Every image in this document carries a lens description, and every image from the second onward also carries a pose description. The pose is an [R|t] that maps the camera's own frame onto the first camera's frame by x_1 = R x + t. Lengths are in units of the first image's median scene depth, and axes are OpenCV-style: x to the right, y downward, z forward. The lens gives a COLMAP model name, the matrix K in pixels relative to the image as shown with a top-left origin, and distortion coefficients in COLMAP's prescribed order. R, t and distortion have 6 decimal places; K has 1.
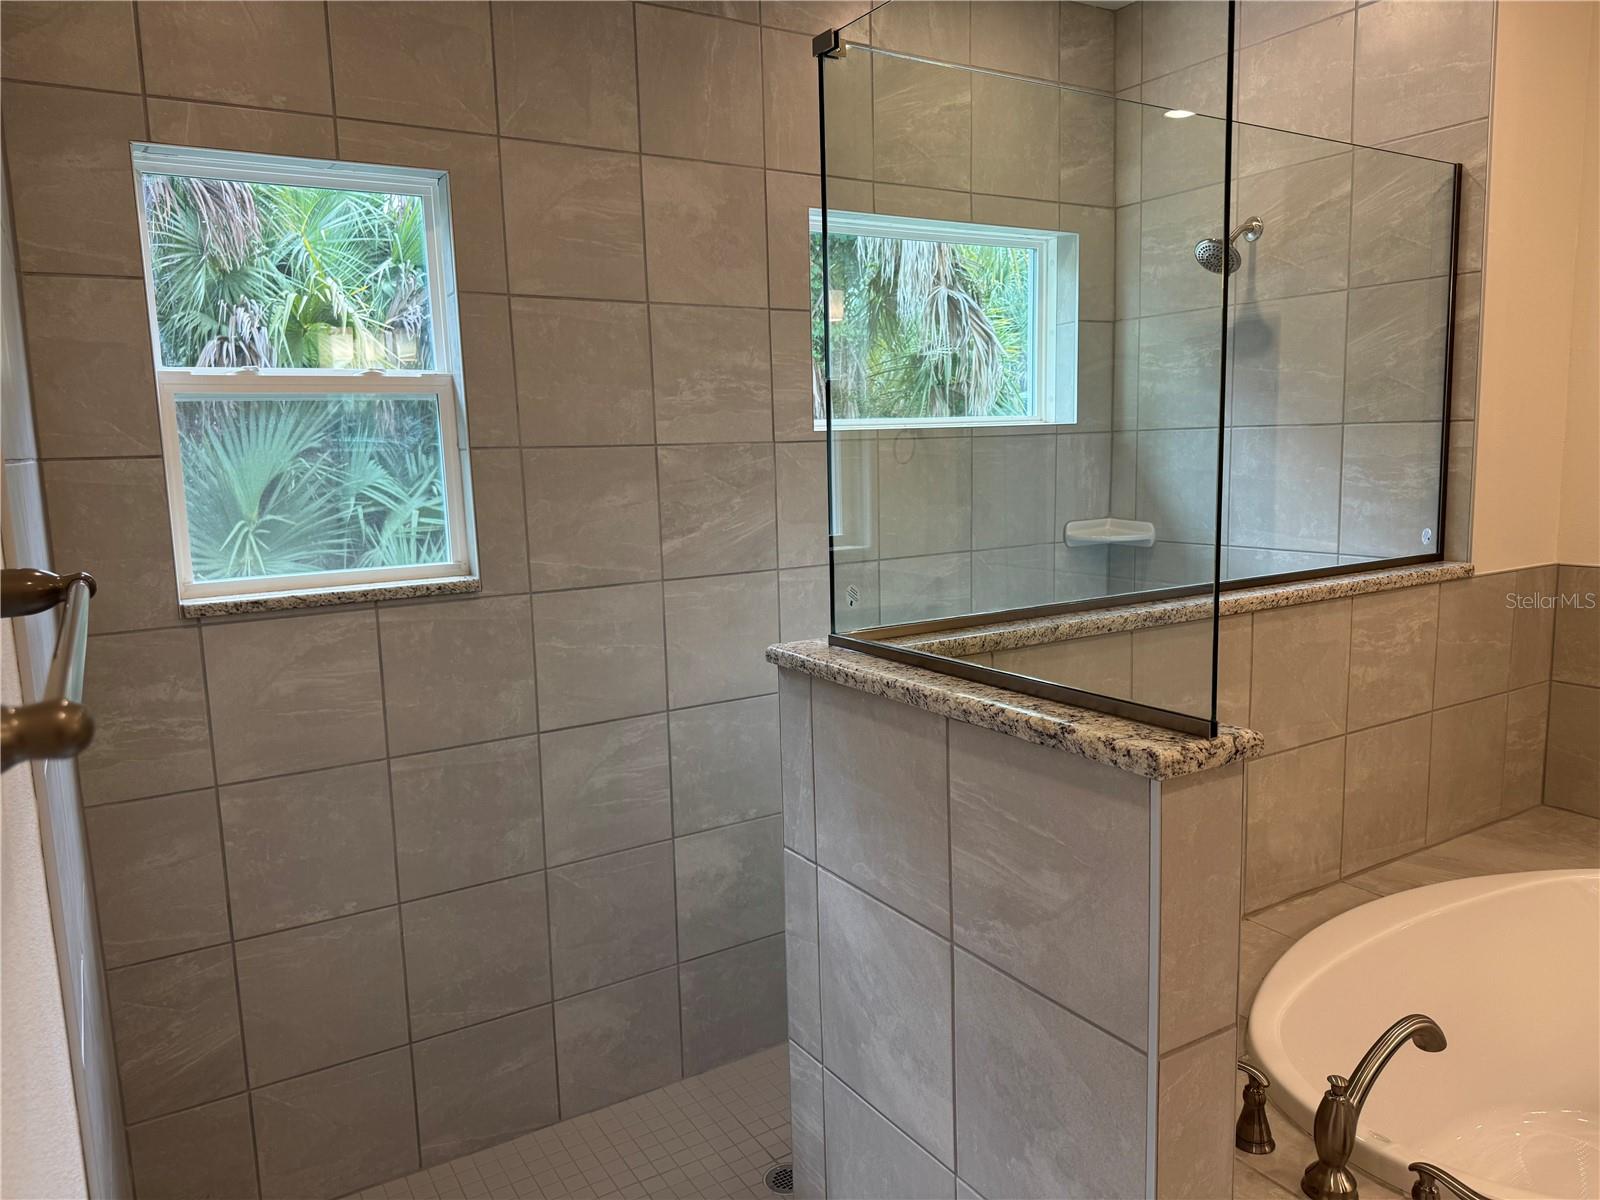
lens RADIAL K [[1122.5, 0, 800.0], [0, 1122.5, 600.0], [0, 0, 1]] dist [0.004260, -0.022322]
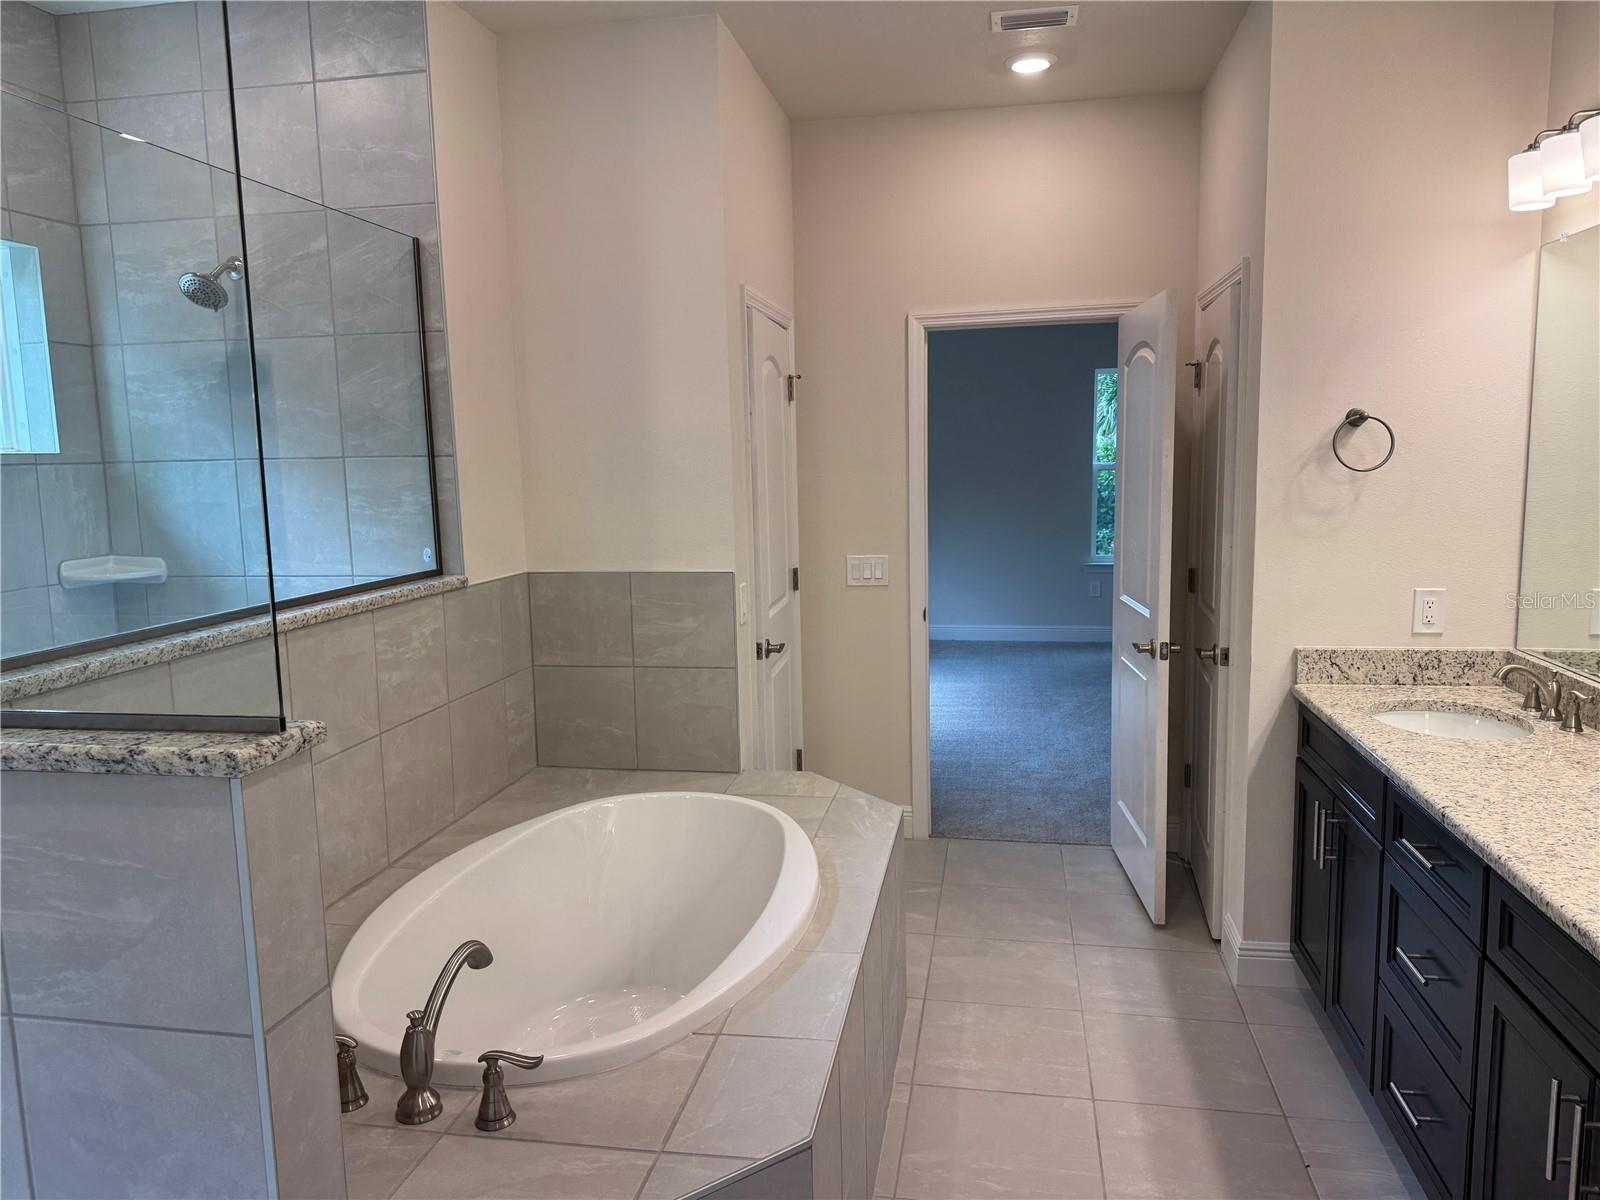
lens RADIAL K [[1127.6, 0, 800.0], [0, 1127.6, 600.0], [0, 0, 1]] dist [0.114383, -0.165746]
pose [[0.670293, -0.083487, 0.737385, -0.061282], [0.107101, 0.994132, 0.015199, 0.014043], [-0.734327, 0.068787, 0.675301, -0.084629]]
